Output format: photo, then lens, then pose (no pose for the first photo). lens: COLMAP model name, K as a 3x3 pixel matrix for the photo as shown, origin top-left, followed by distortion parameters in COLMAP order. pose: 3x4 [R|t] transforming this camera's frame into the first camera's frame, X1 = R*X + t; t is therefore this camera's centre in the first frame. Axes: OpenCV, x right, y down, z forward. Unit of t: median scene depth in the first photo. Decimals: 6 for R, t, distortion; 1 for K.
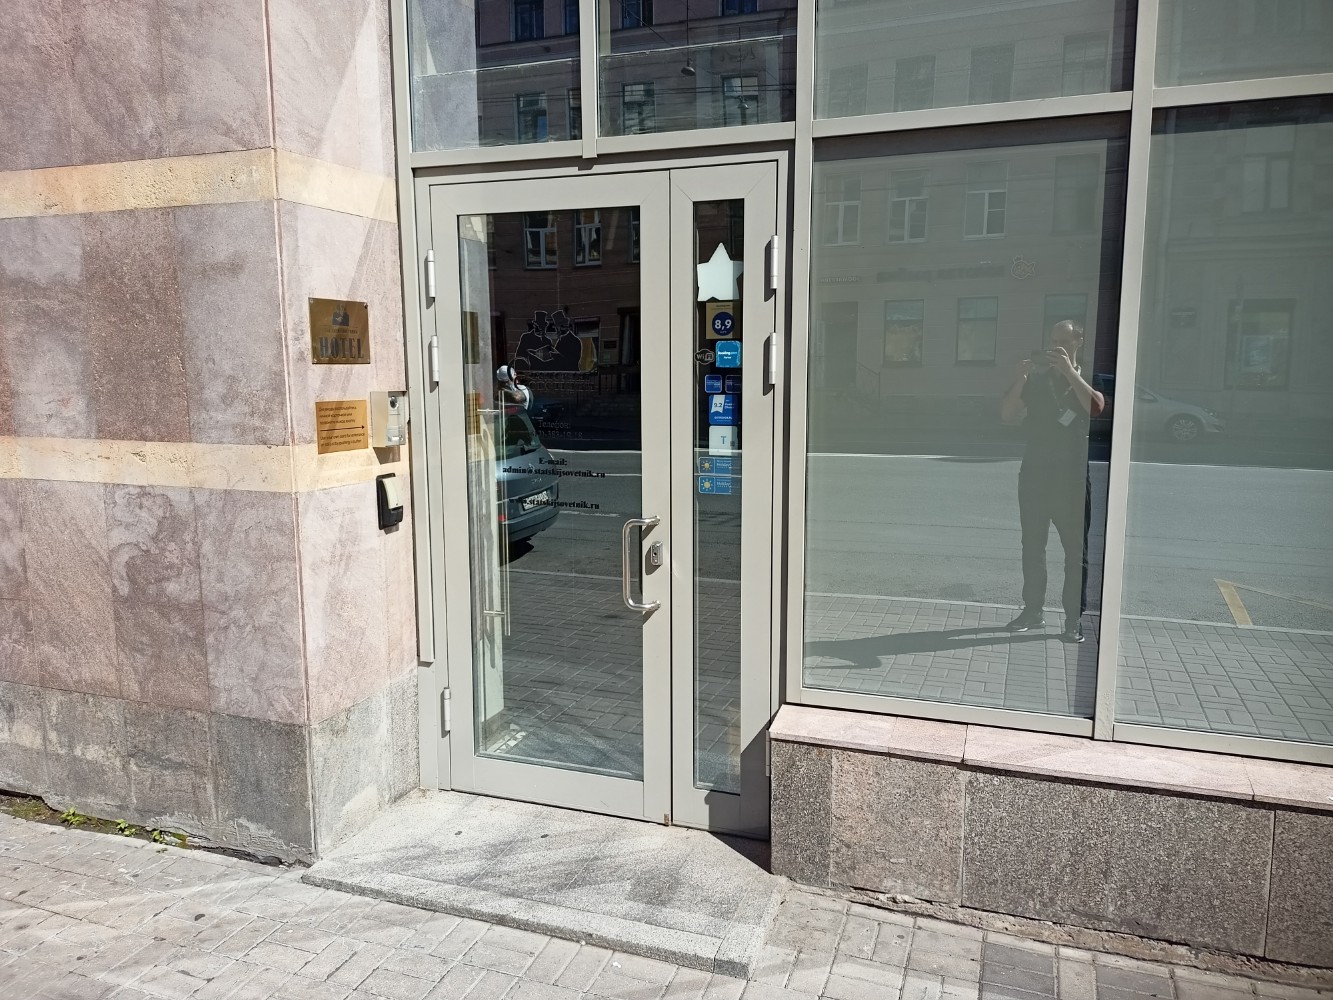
lens RADIAL K [[970.7, 0, 680.0], [0, 970.7, 495.9], [0, 0, 1]] dist [0.038603, -0.040124]
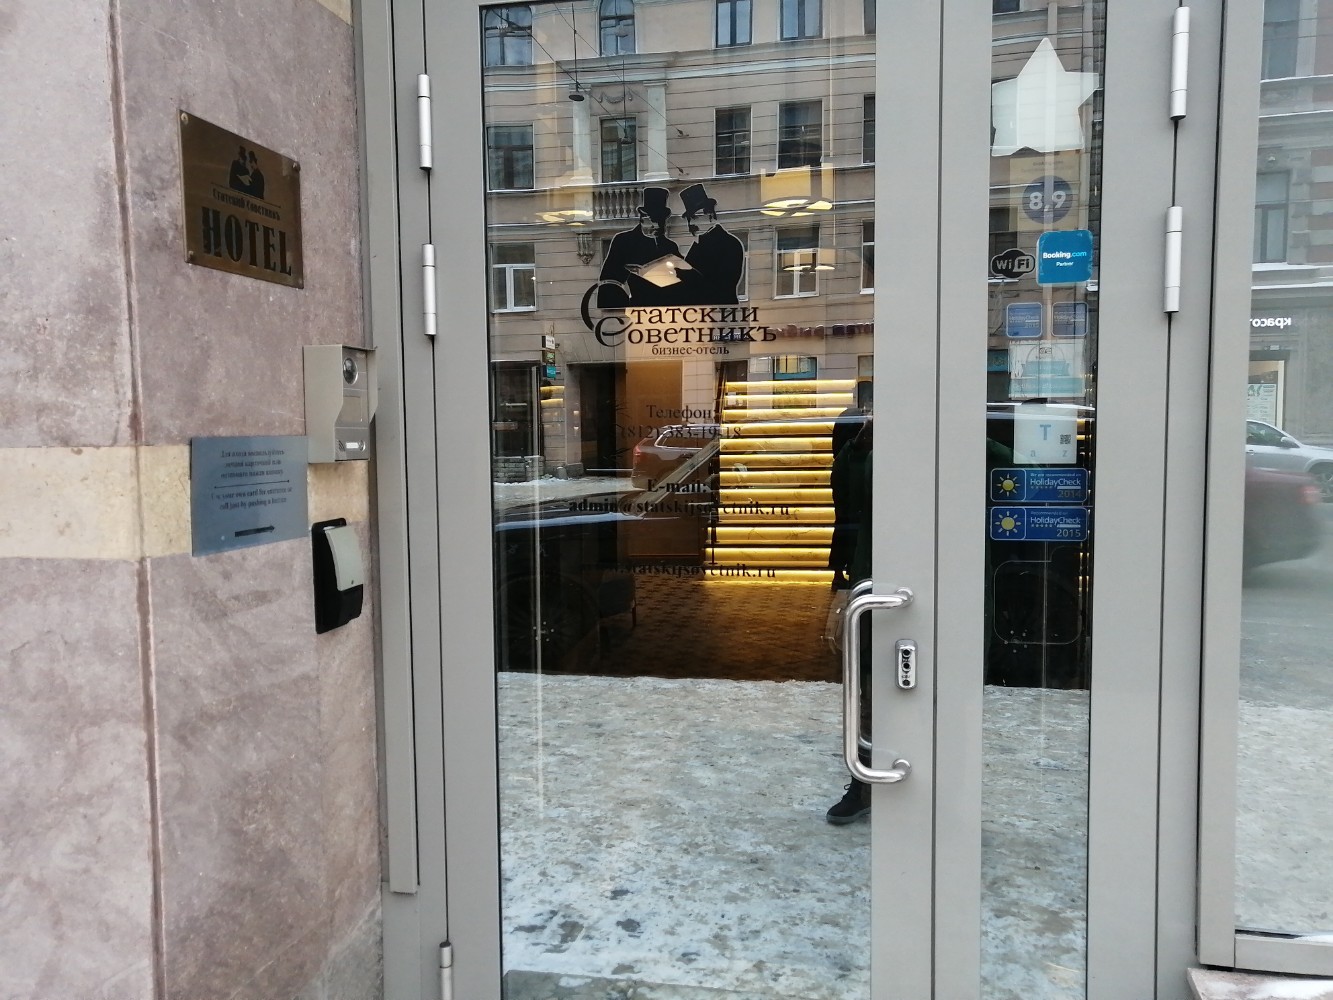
lens RADIAL K [[1012.1, 0, 667.6], [0, 1012.1, 500.5], [0, 0, 1]] dist [-0.002916, 0.045965]
pose [[0.991180, -0.018048, 0.131287, -0.221671], [0.027107, 0.997348, -0.067543, 0.007571], [-0.129720, 0.070506, 0.989041, 0.523850]]
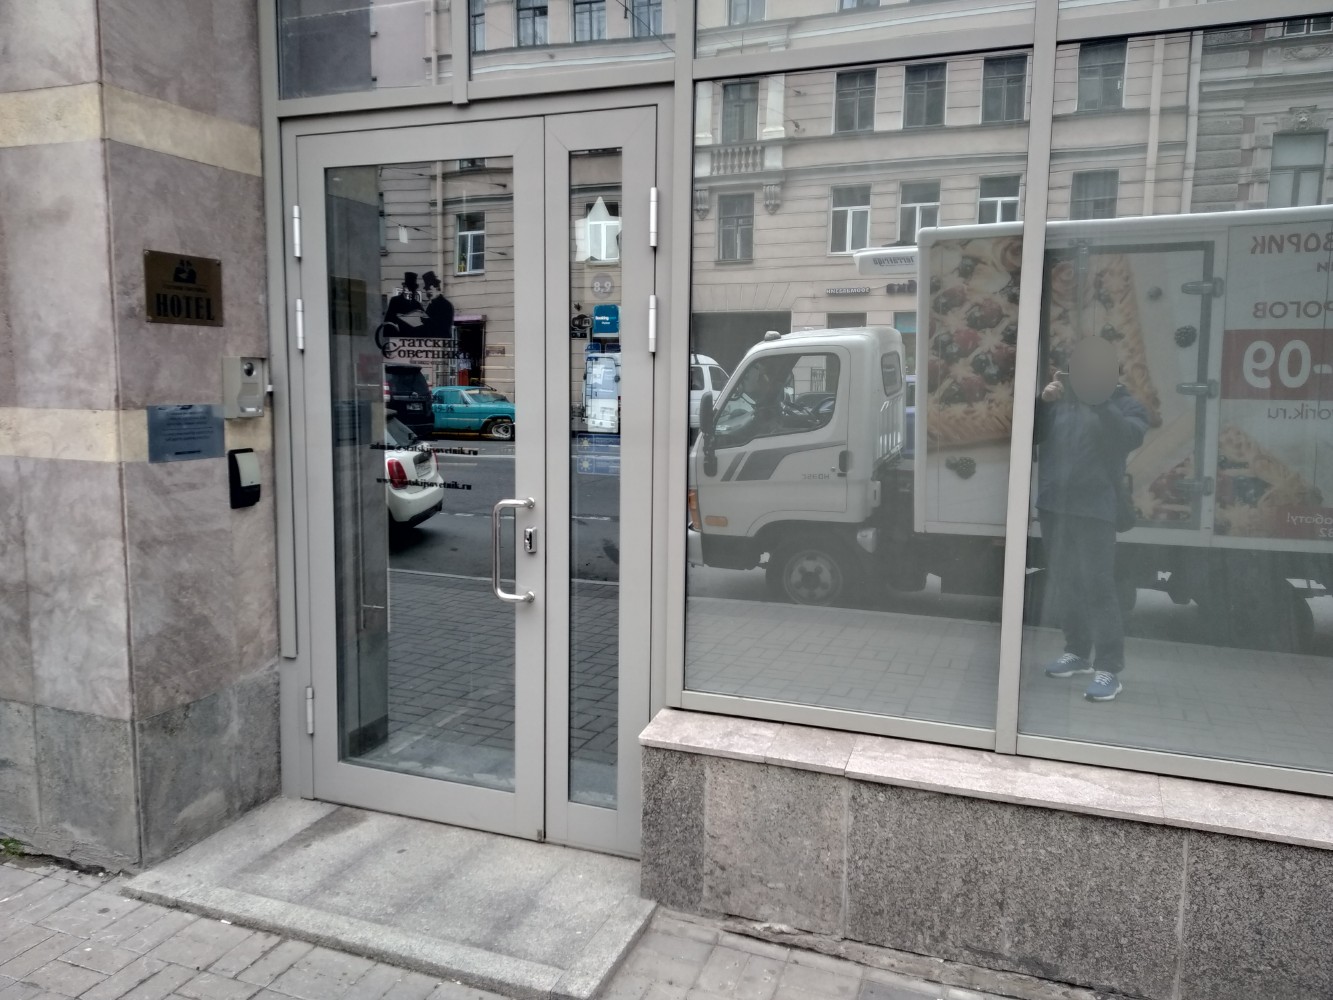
lens RADIAL K [[1000.9, 0, 664.4], [0, 1000.9, 490.8], [0, 0, 1]] dist [0.032432, -0.028165]
pose [[0.999703, 0.017788, -0.016686, 0.123711], [-0.018148, 0.999600, -0.021678, 0.033504], [0.016294, 0.021974, 0.999626, 0.069730]]
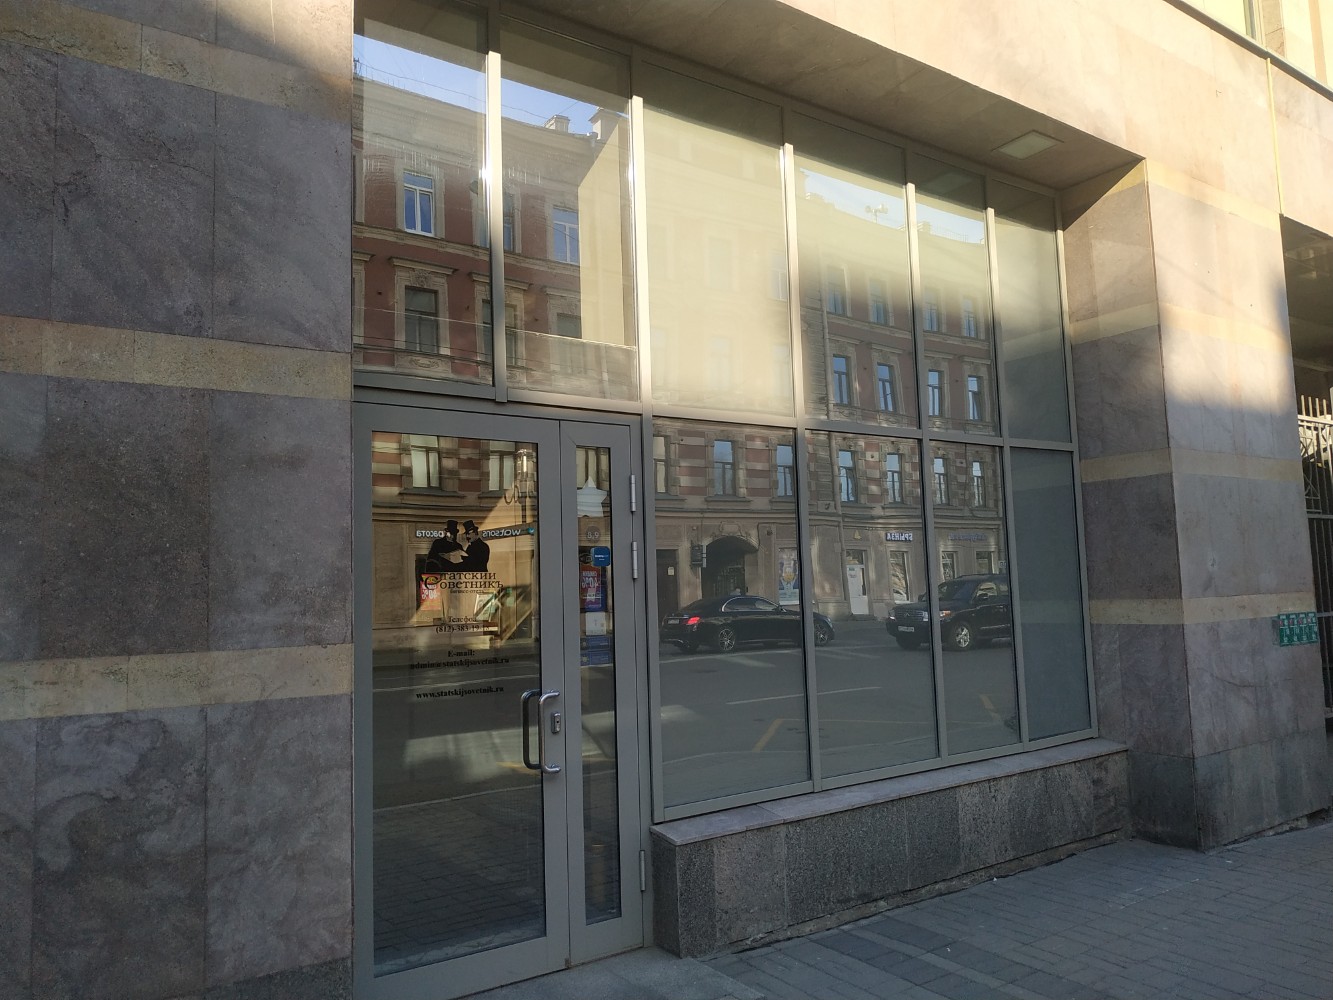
lens RADIAL K [[951.0, 0, 641.4], [0, 951.0, 511.8], [0, 0, 1]] dist [-0.000084, -0.006815]
pose [[0.606969, 0.052425, 0.792995, -0.949019], [0.138182, 0.975661, -0.170267, 0.021344], [-0.782620, 0.212924, 0.584952, 0.188082]]
